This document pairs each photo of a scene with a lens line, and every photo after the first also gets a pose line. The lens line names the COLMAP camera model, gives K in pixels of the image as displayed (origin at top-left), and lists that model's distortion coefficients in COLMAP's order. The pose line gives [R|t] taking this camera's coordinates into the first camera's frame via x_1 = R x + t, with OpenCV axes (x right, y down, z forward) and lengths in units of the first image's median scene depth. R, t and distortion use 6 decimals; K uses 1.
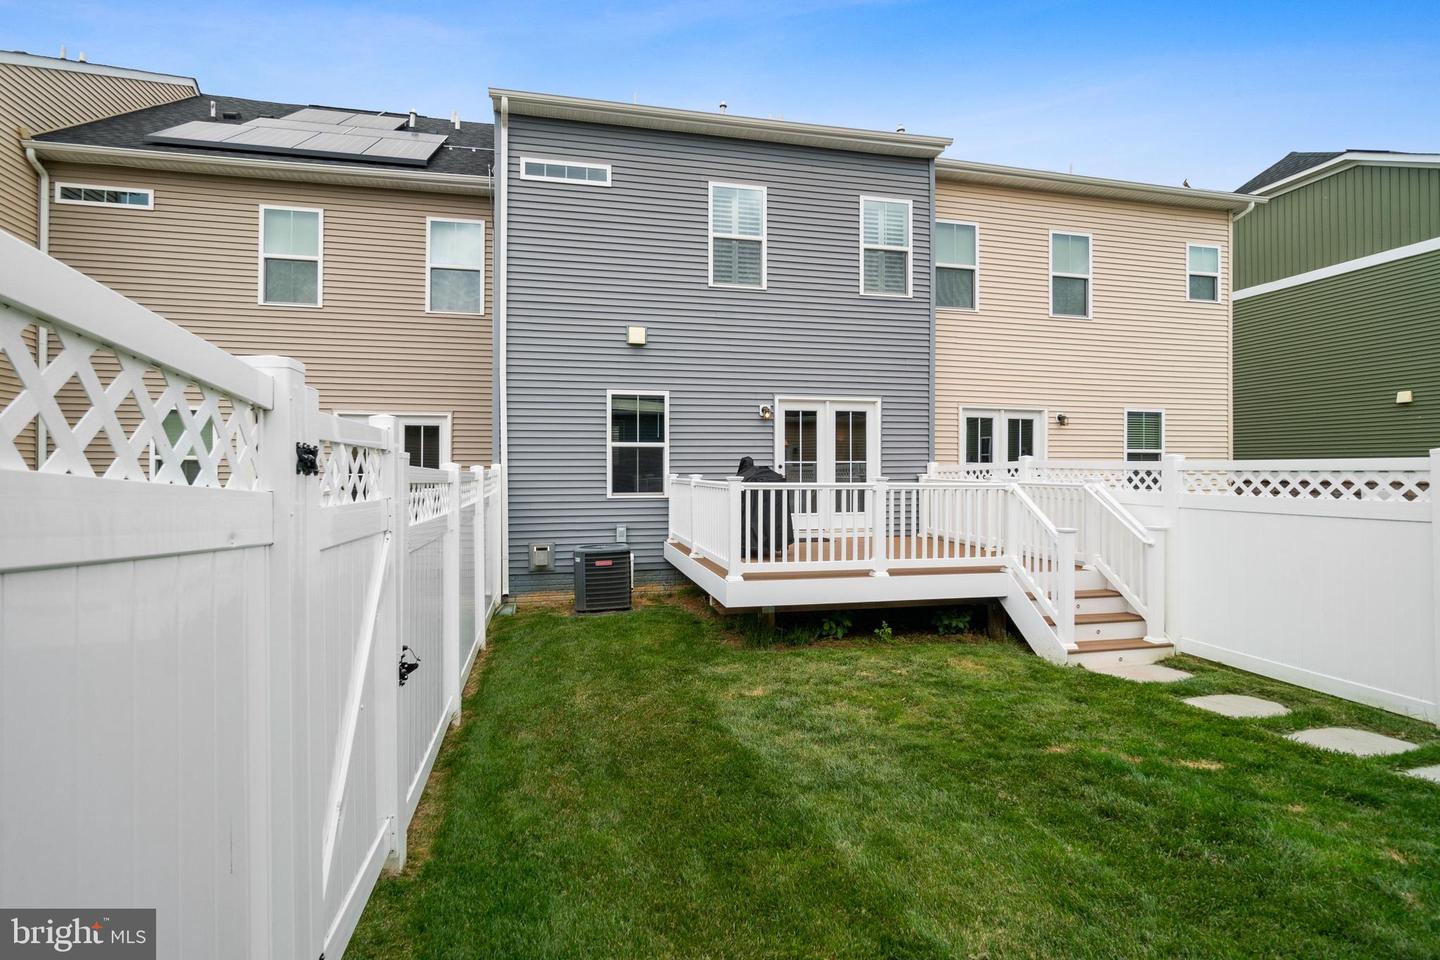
lens RADIAL K [[689.1, 0, 718.8], [0, 689.1, 471.1], [0, 0, 1]] dist [-0.001160, -0.001113]
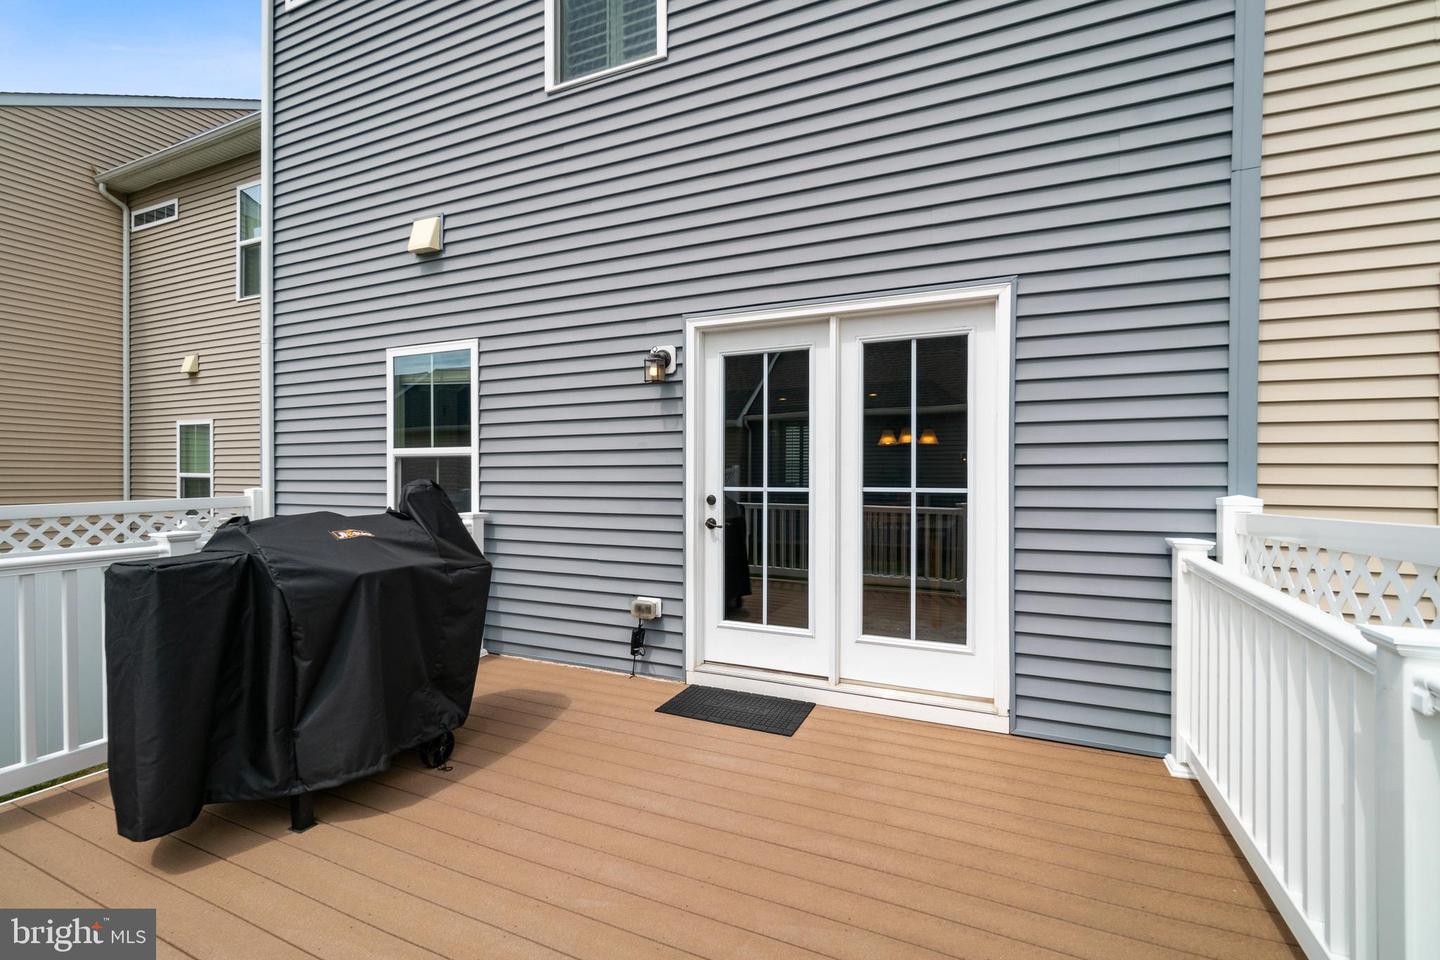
lens RADIAL K [[637.5, 0, 719.0], [0, 637.5, 477.1], [0, 0, 1]] dist [0.000467, -0.000020]
pose [[0.791584, 0.005032, -0.611040, 0.334211], [-0.003428, 0.999987, 0.003793, -0.022547], [0.611051, -0.000908, 0.791591, 0.759594]]
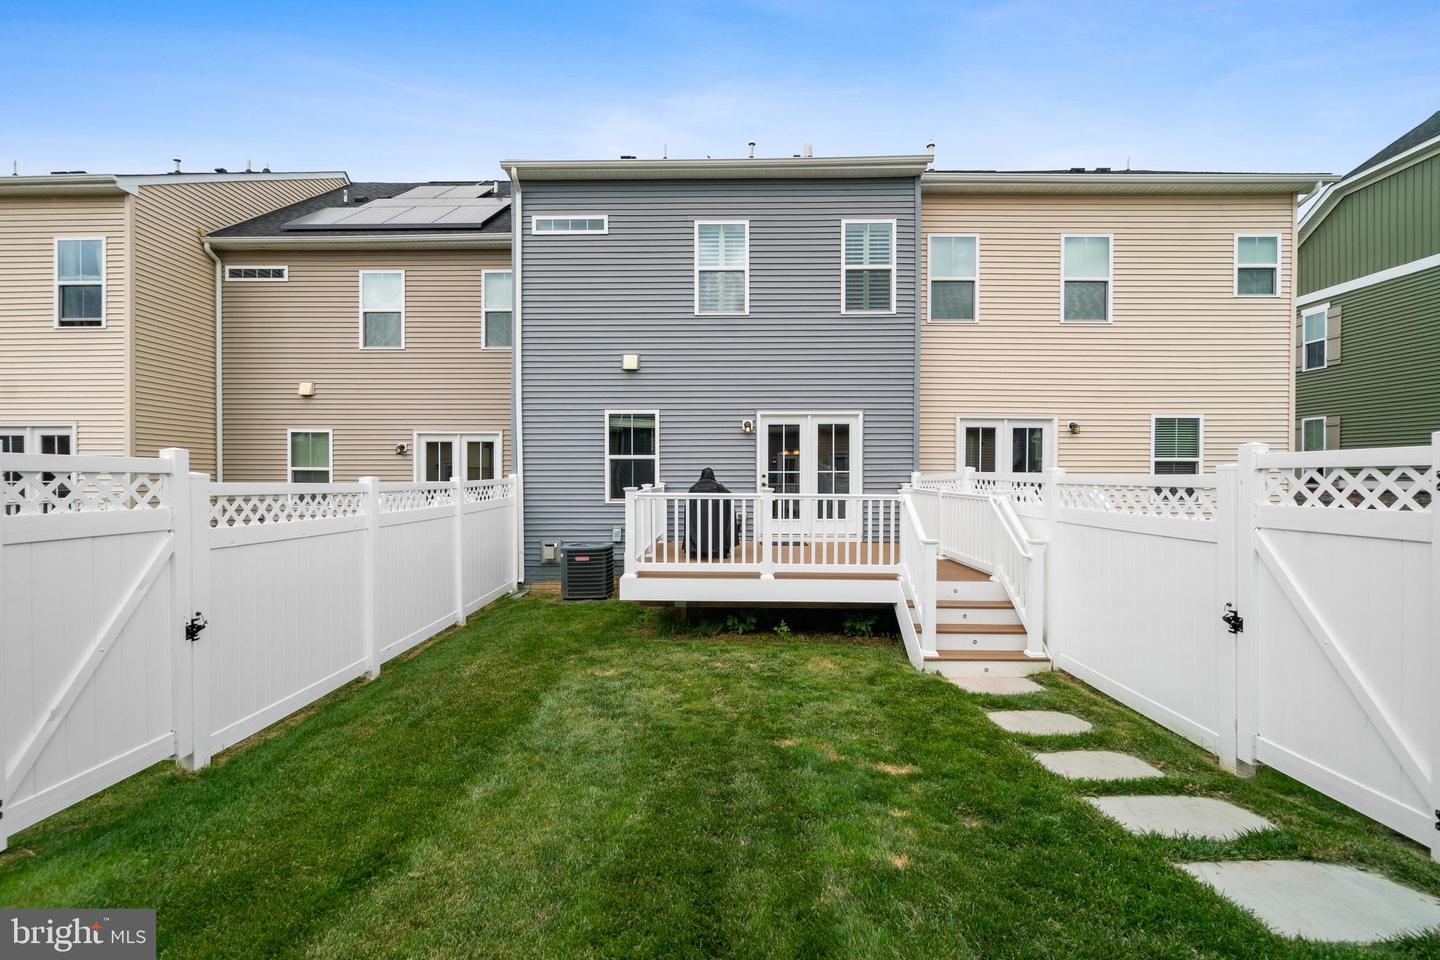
lens RADIAL K [[637.5, 0, 716.5], [0, 637.5, 486.1], [0, 0, 1]] dist [0.000467, -0.000020]
pose [[0.971581, 0.005877, -0.236633, 0.272213], [-0.001849, 0.999850, 0.017240, -0.008508], [0.236698, -0.016312, 0.971446, -0.001715]]
